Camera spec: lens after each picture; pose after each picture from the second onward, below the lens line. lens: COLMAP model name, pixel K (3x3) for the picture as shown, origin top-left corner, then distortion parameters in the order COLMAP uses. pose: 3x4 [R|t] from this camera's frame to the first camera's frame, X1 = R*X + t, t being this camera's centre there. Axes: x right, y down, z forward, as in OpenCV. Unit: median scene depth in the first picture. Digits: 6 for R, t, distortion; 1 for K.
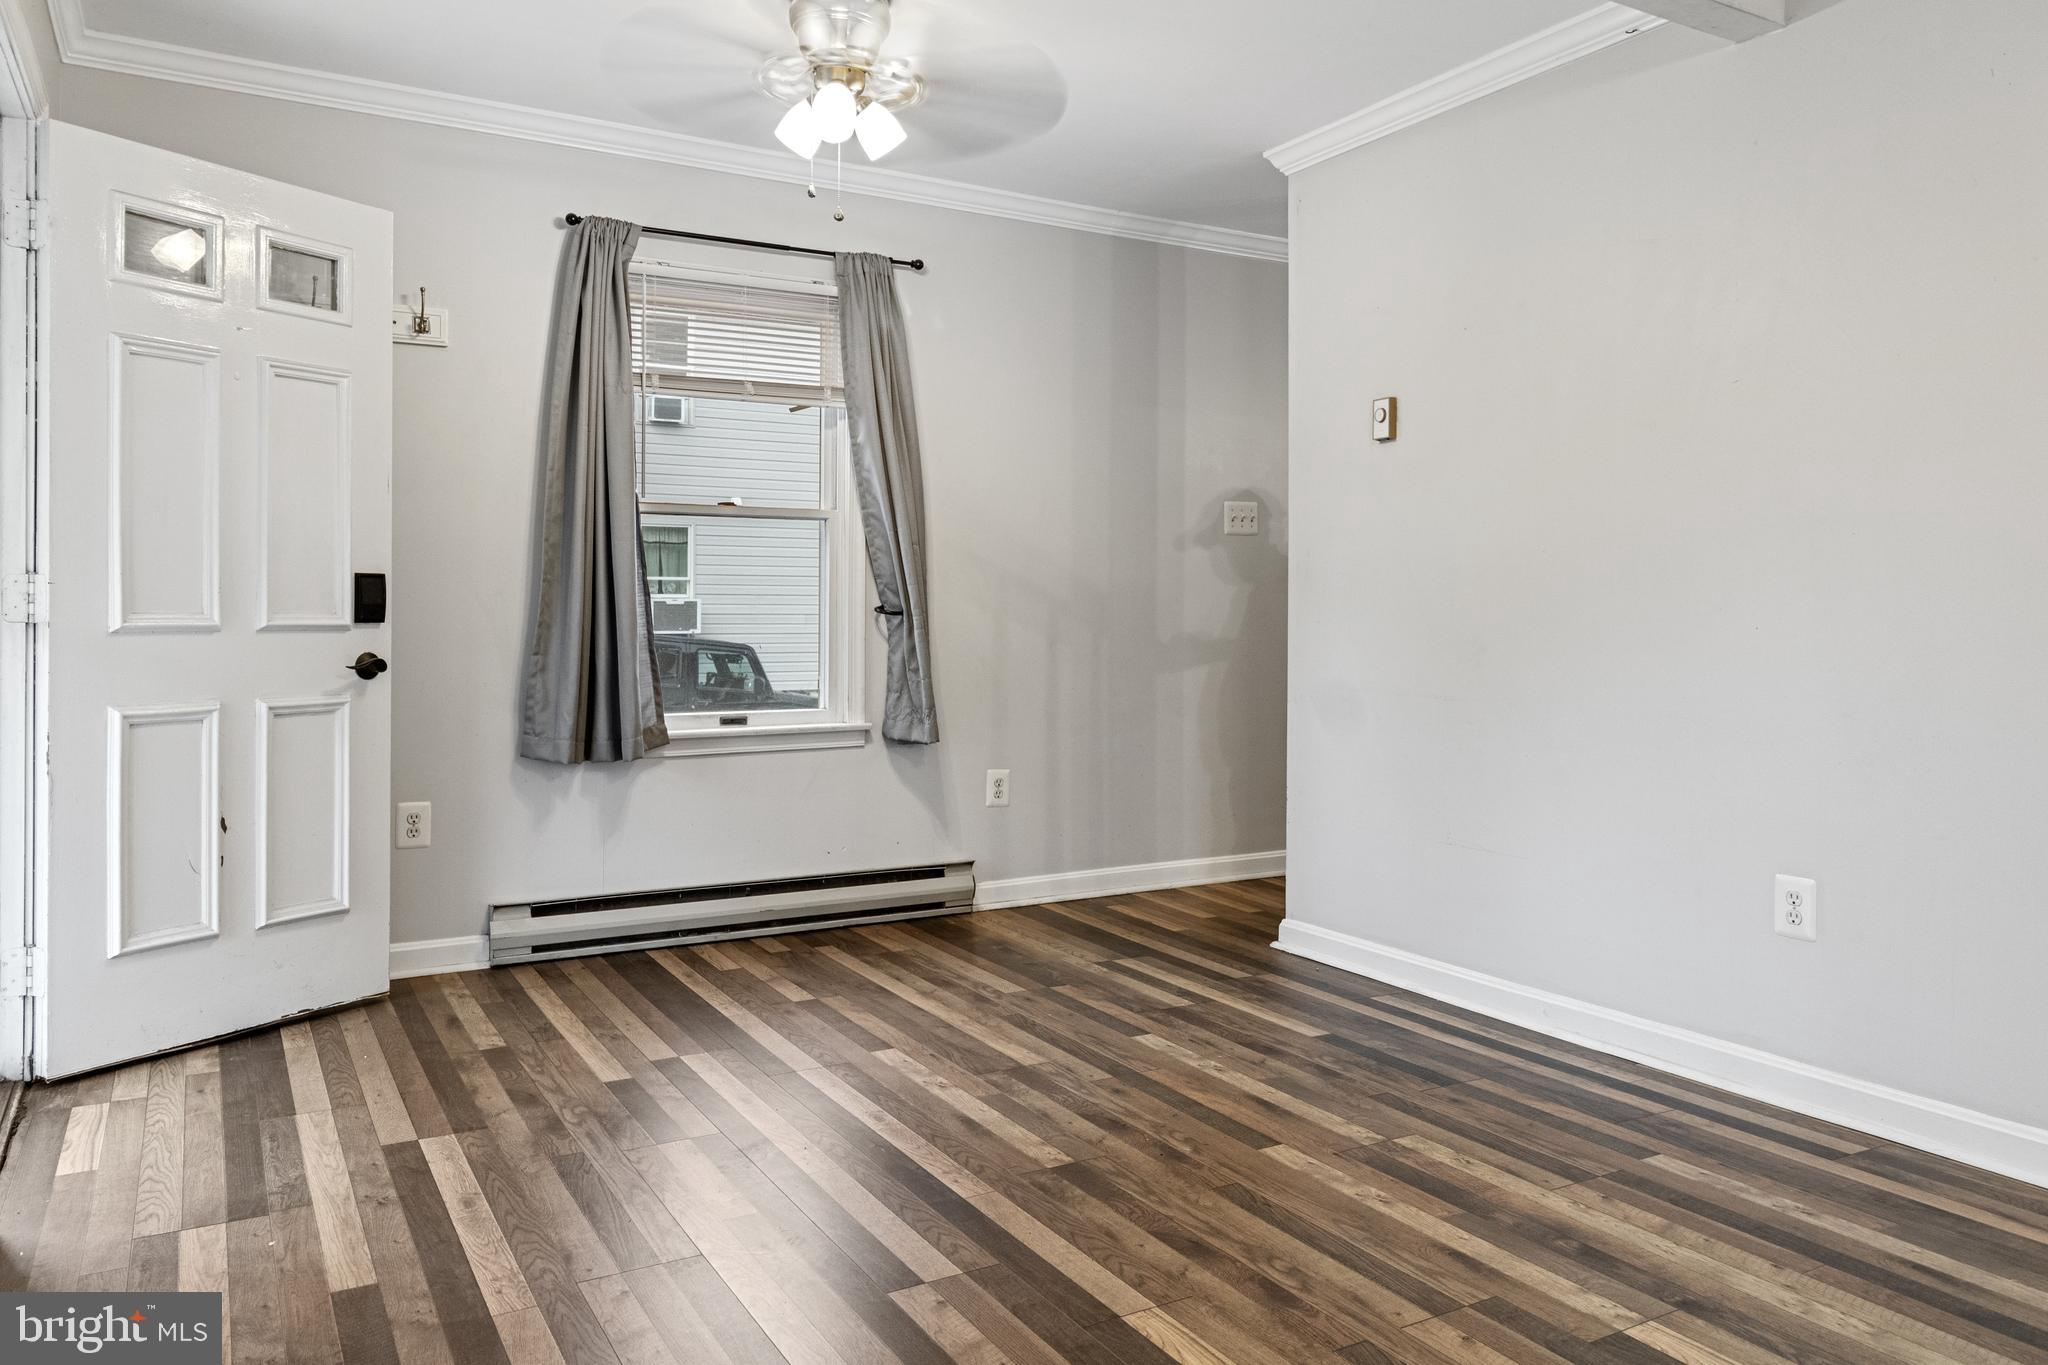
lens RADIAL K [[1426.3, 0, 1013.9], [0, 1426.3, 612.8], [0, 0, 1]] dist [-0.008050, 0.008273]
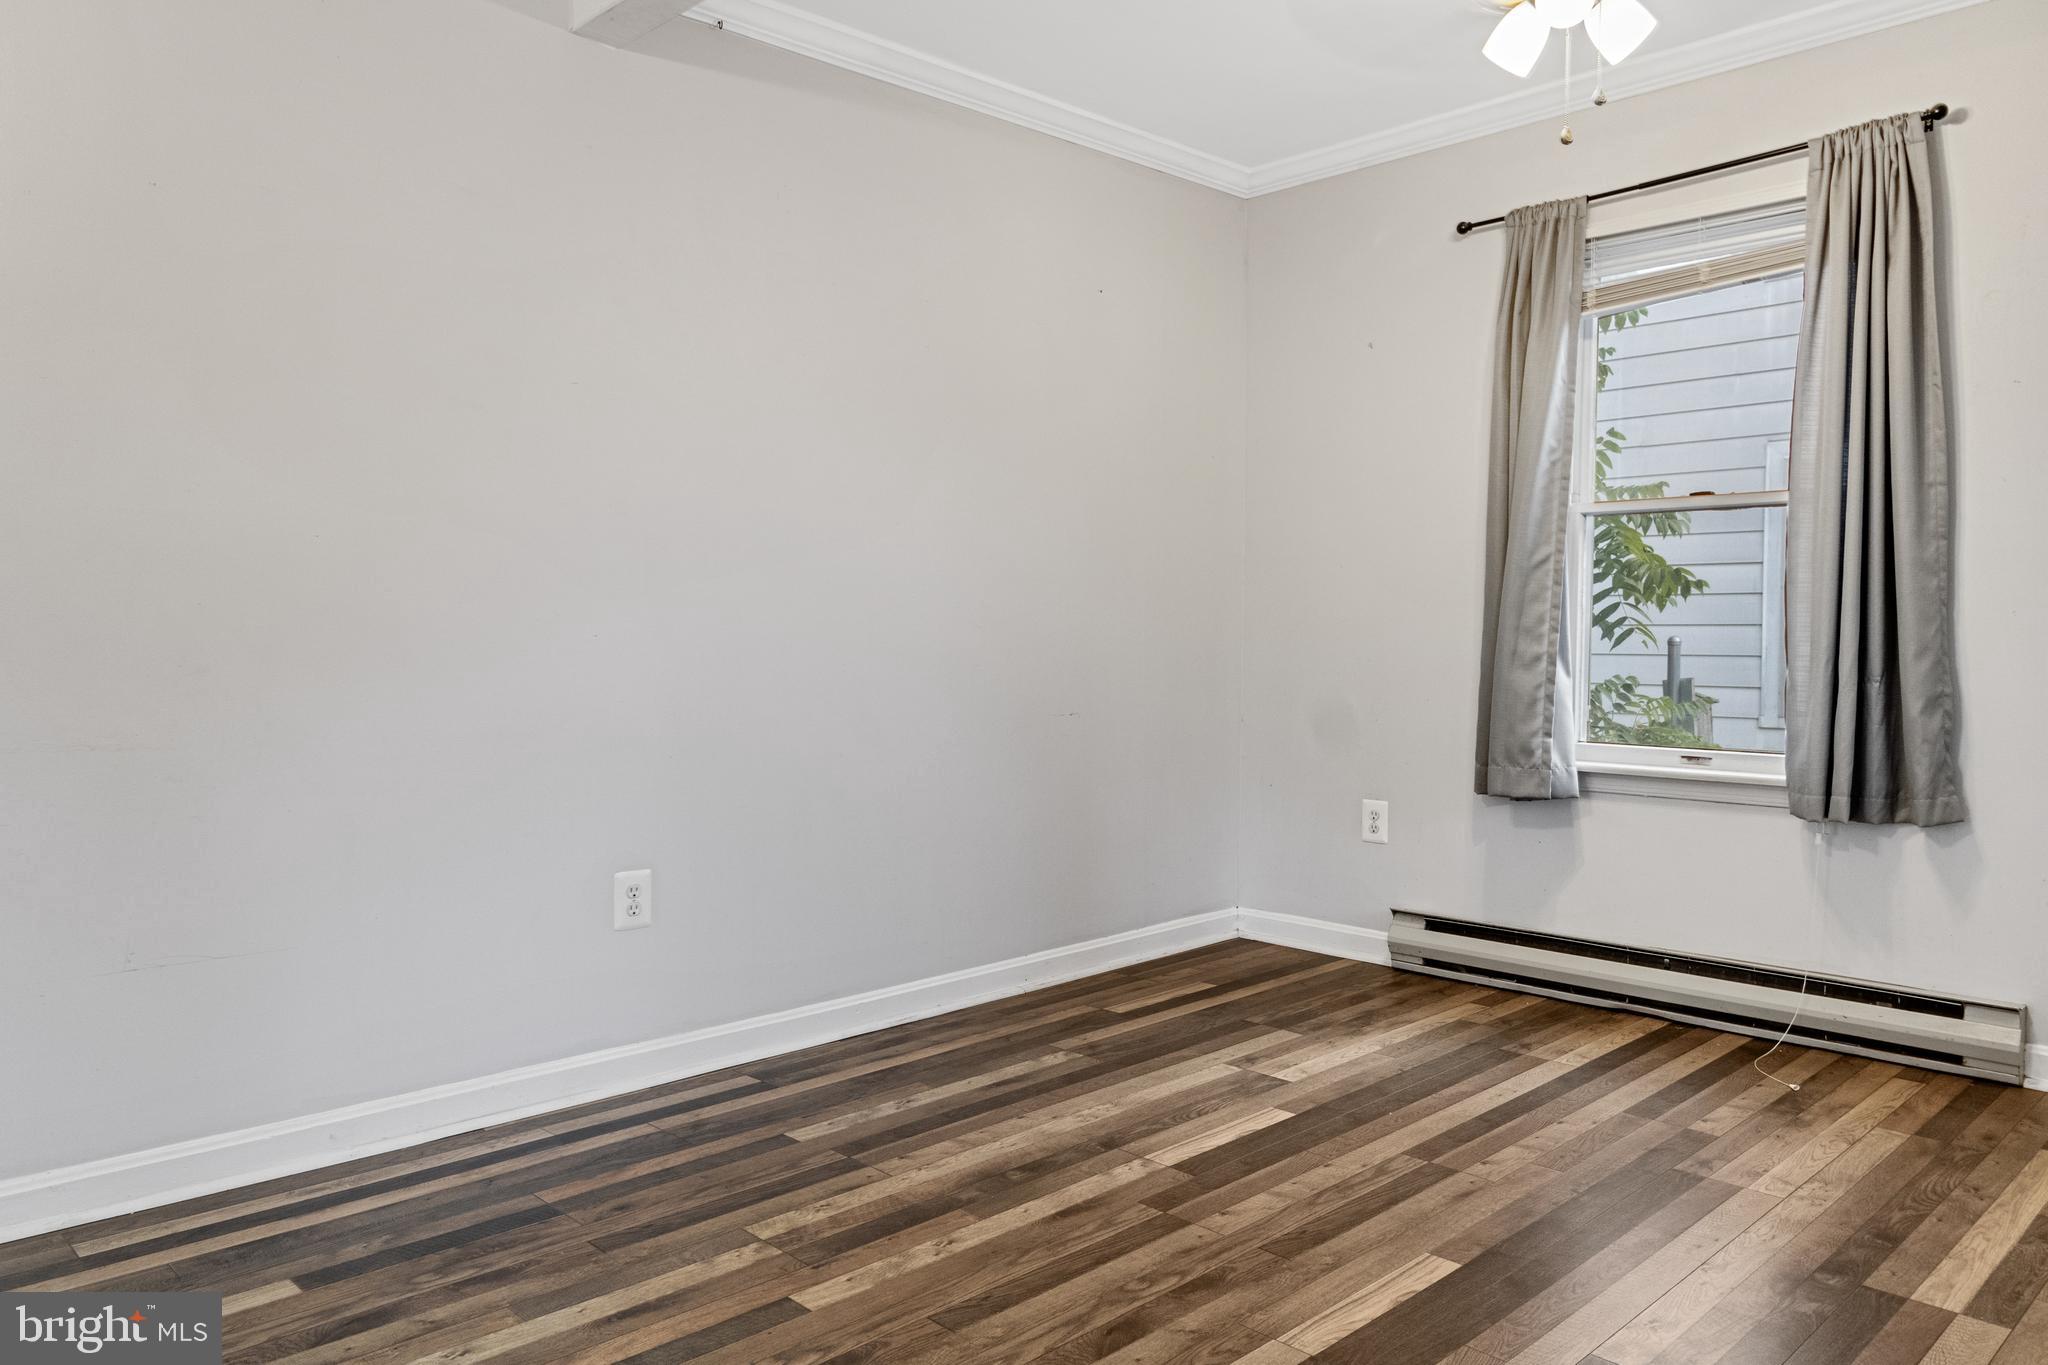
lens RADIAL K [[1426.3, 0, 1036.7], [0, 1426.3, 677.4], [0, 0, 1]] dist [-0.008050, 0.008273]
pose [[-0.255735, -0.031150, 0.966245, -0.555658], [-0.006219, 0.999513, 0.030576, 0.008404], [-0.966727, 0.001810, -0.255804, 1.005675]]
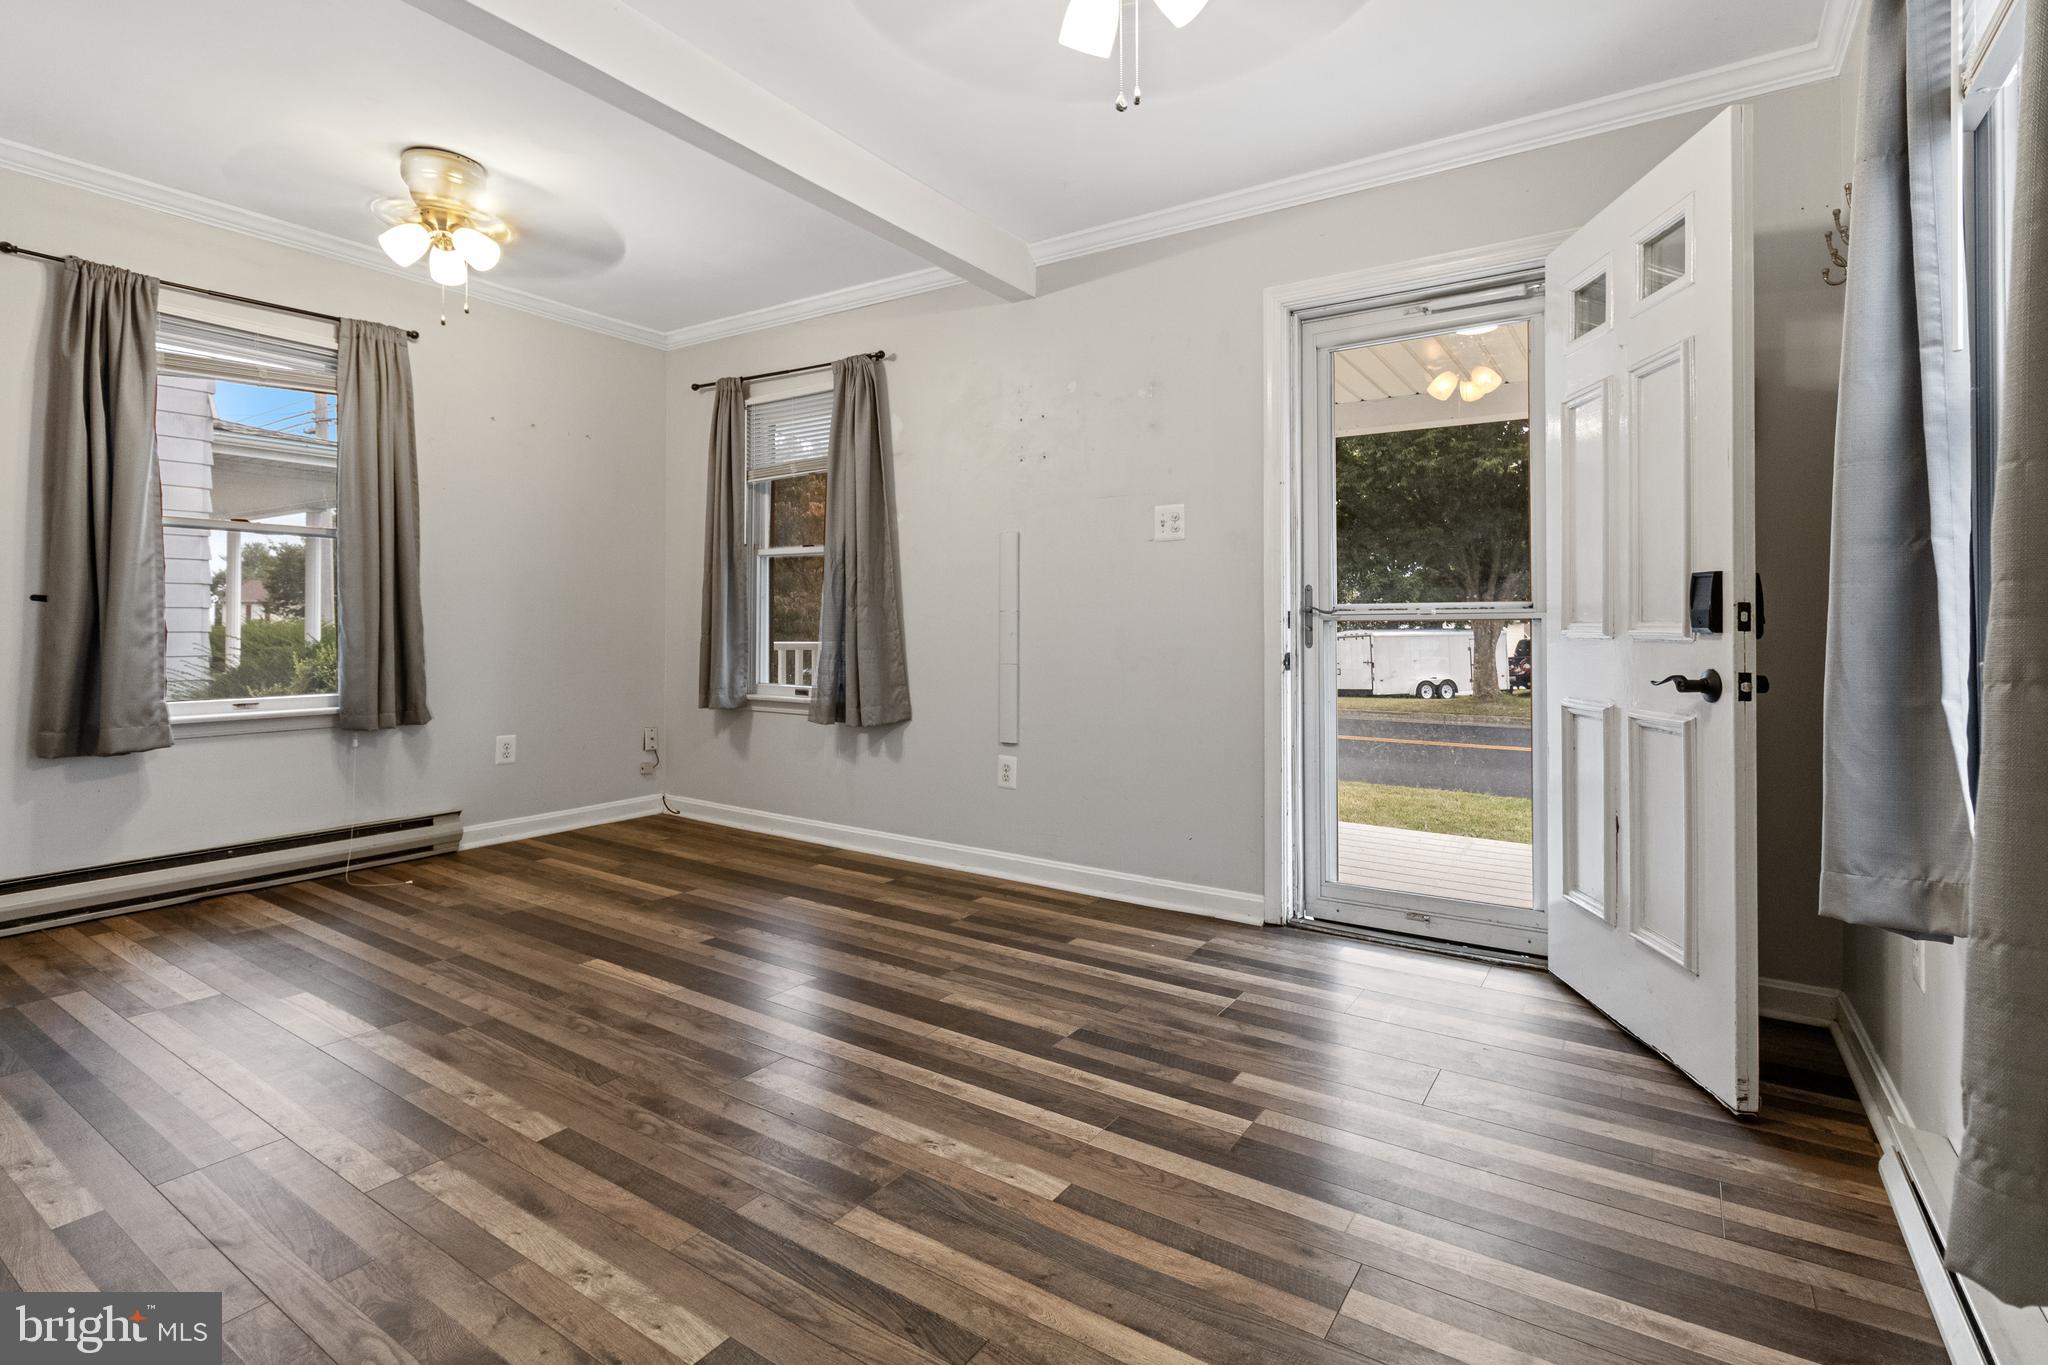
lens RADIAL K [[960.4, 0, 1031.2], [0, 960.4, 622.4], [0, 0, 1]] dist [-0.000327, 0.000619]
pose [[-0.887558, -0.008745, -0.460614, 0.183453], [-0.007578, 0.999962, -0.004382, 0.007961], [0.460635, -0.000398, -0.887590, 1.657177]]
